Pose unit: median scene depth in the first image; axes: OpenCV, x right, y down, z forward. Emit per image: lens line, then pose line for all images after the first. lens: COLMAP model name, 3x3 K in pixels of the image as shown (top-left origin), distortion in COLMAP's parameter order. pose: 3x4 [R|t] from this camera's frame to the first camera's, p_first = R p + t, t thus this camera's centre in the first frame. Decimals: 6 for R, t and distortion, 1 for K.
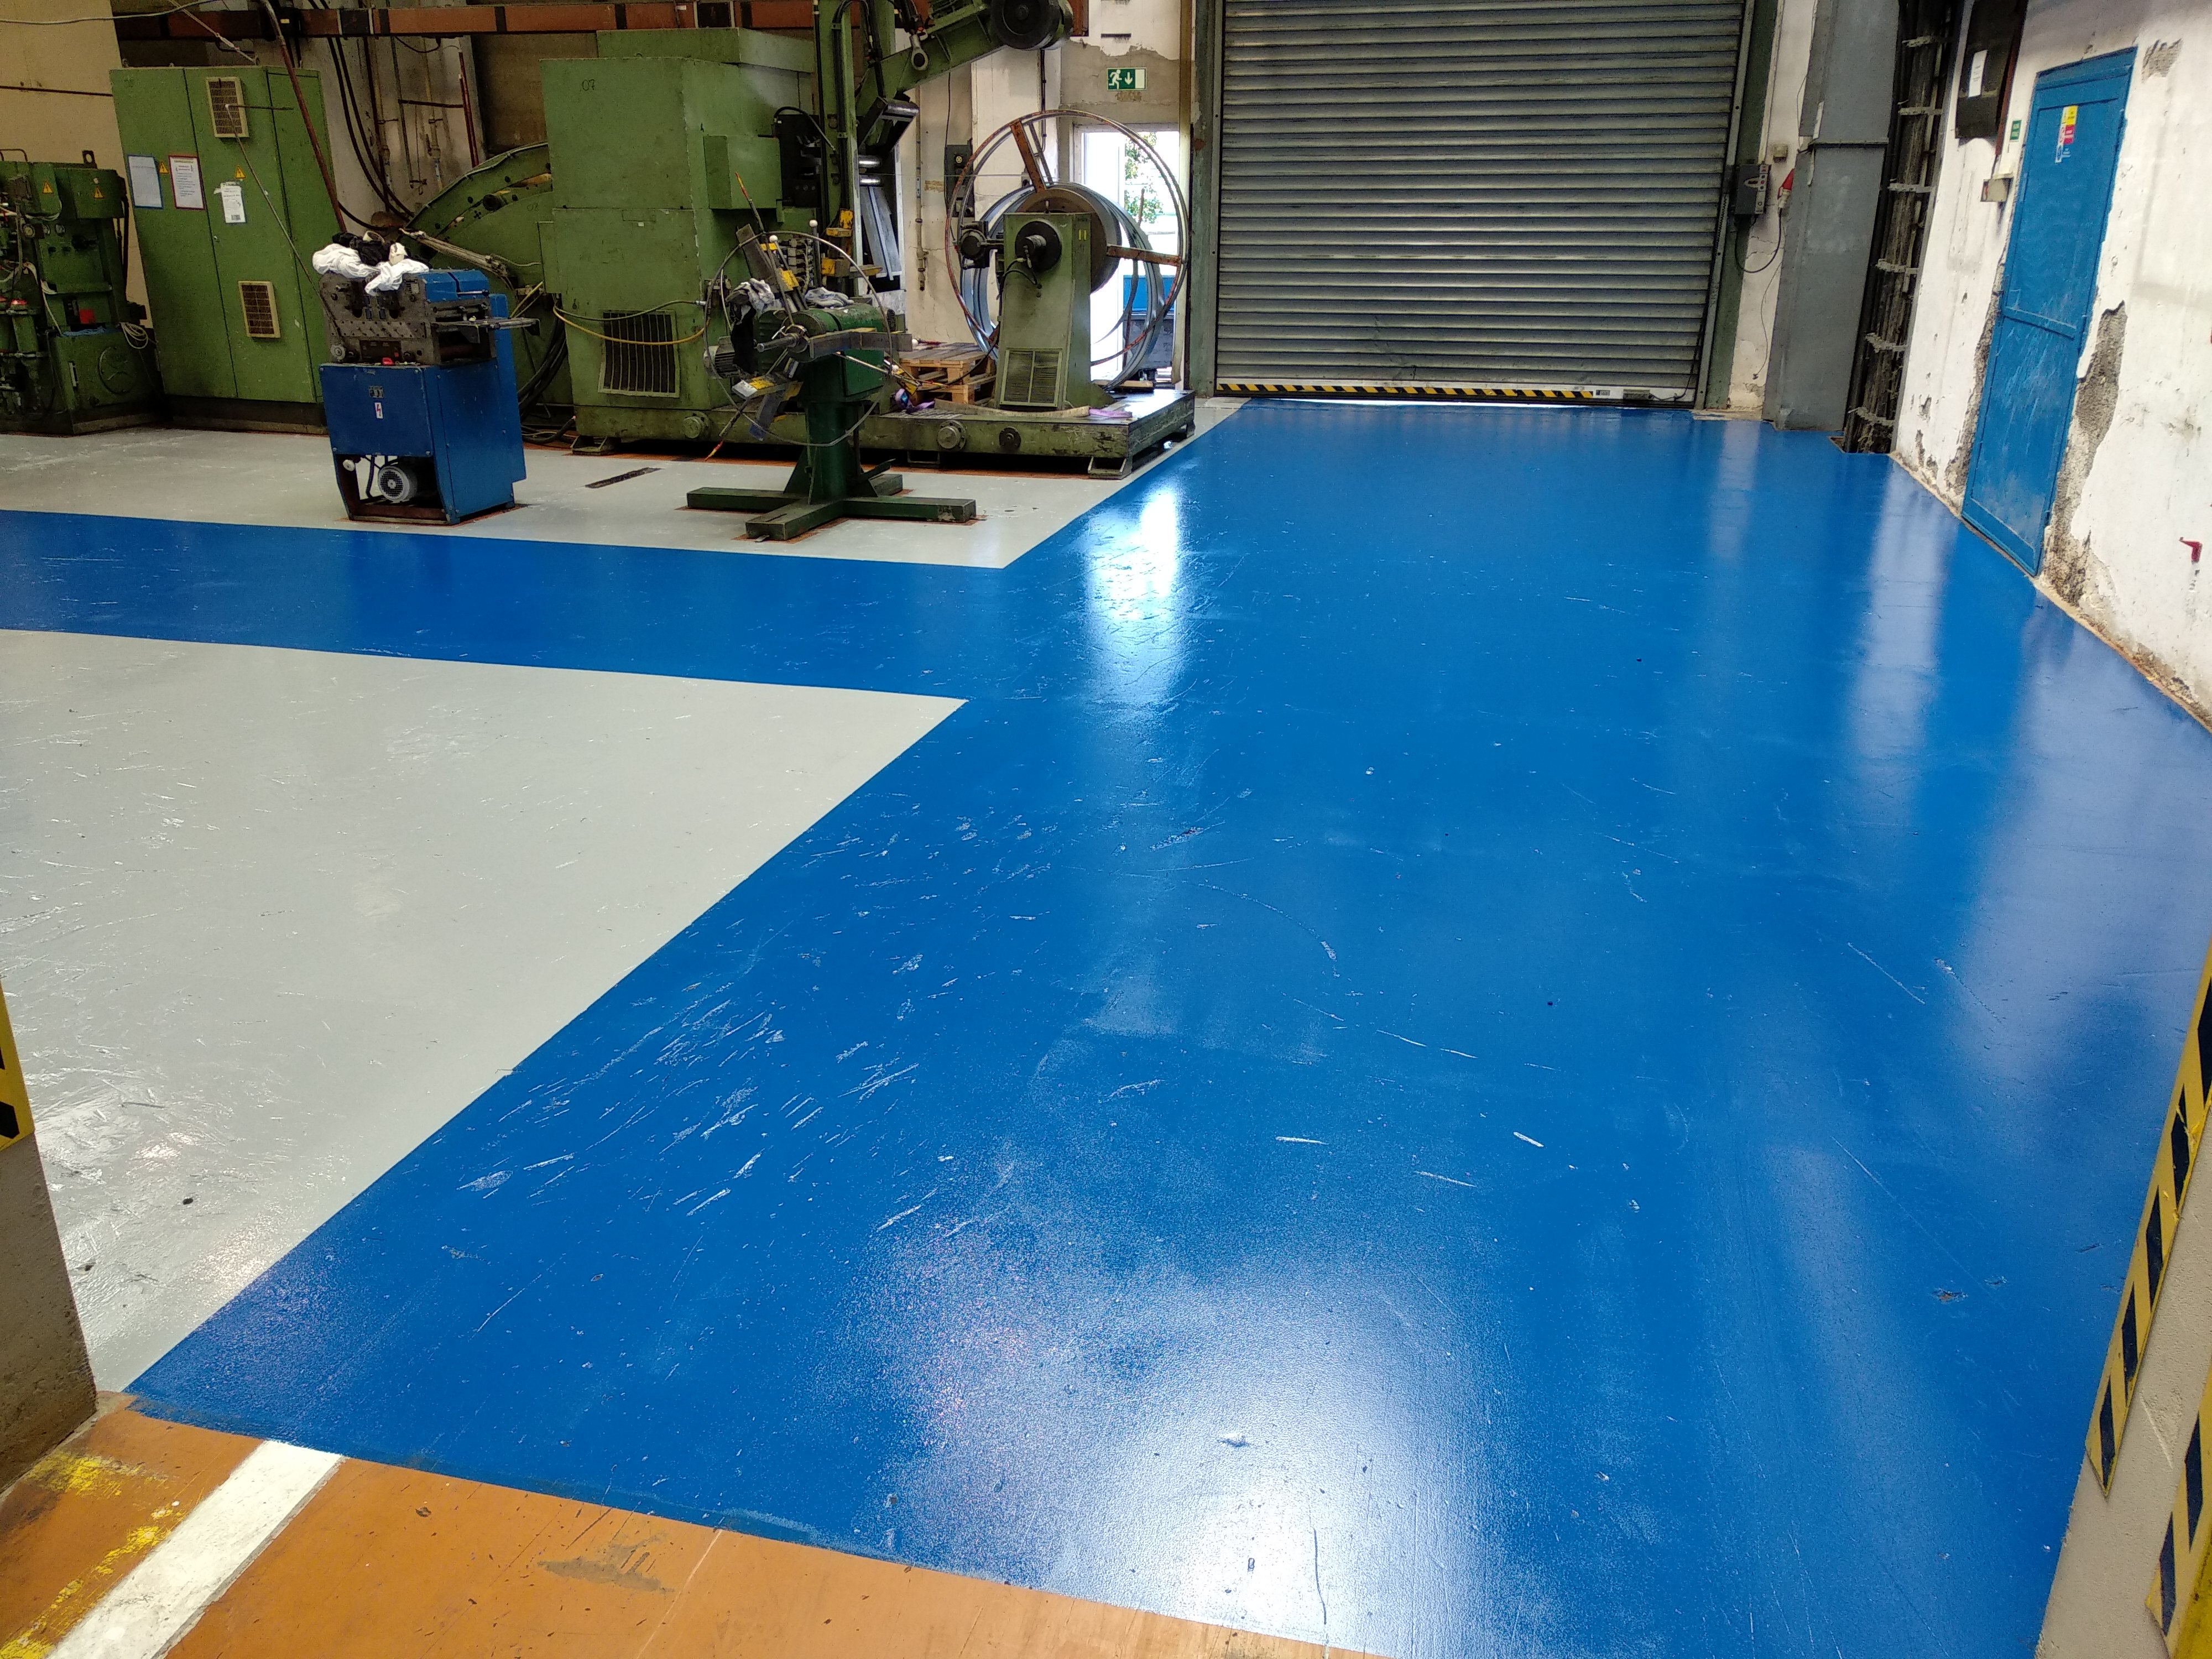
lens RADIAL K [[1724.6, 0, 1106.0], [0, 1724.6, 829.5], [0, 0, 1]] dist [0.053116, -0.057958]
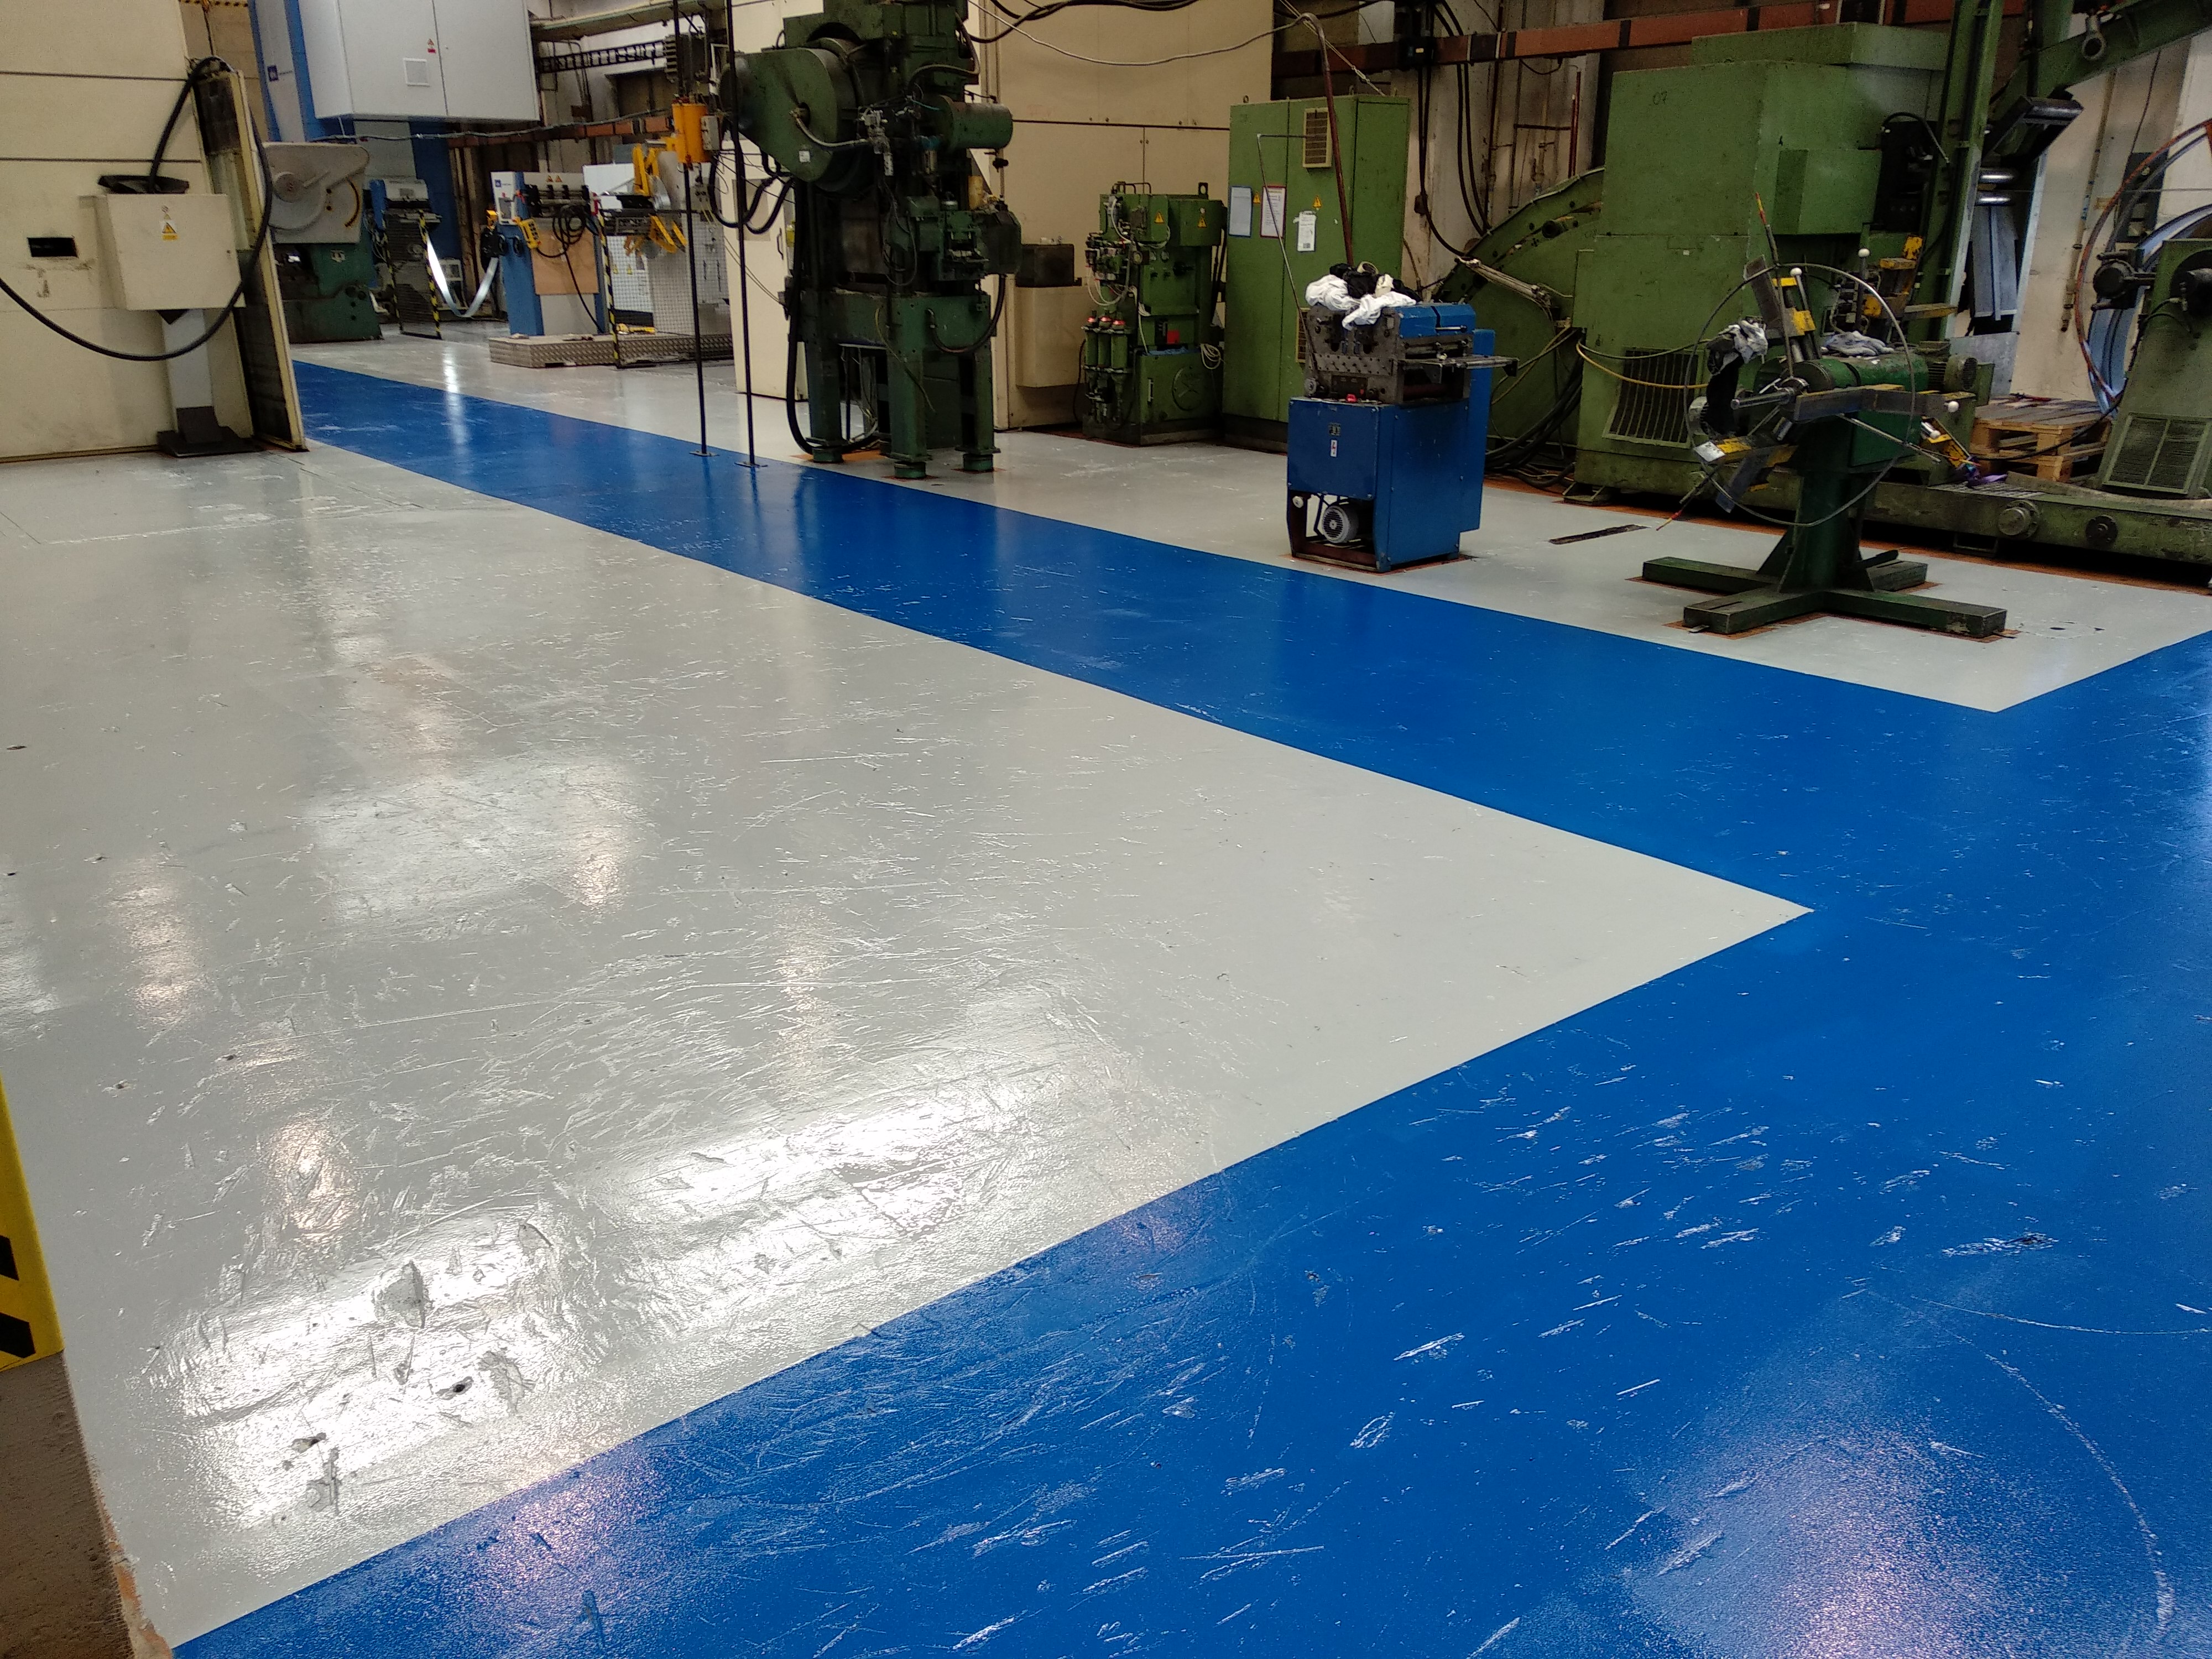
lens RADIAL K [[1724.6, 0, 1106.0], [0, 1724.6, 829.5], [0, 0, 1]] dist [0.053116, -0.057958]
pose [[0.806203, 0.194607, -0.558717, 0.044720], [-0.200769, 0.978307, 0.051054, -0.046117], [0.556533, 0.071013, 0.827785, 0.121615]]
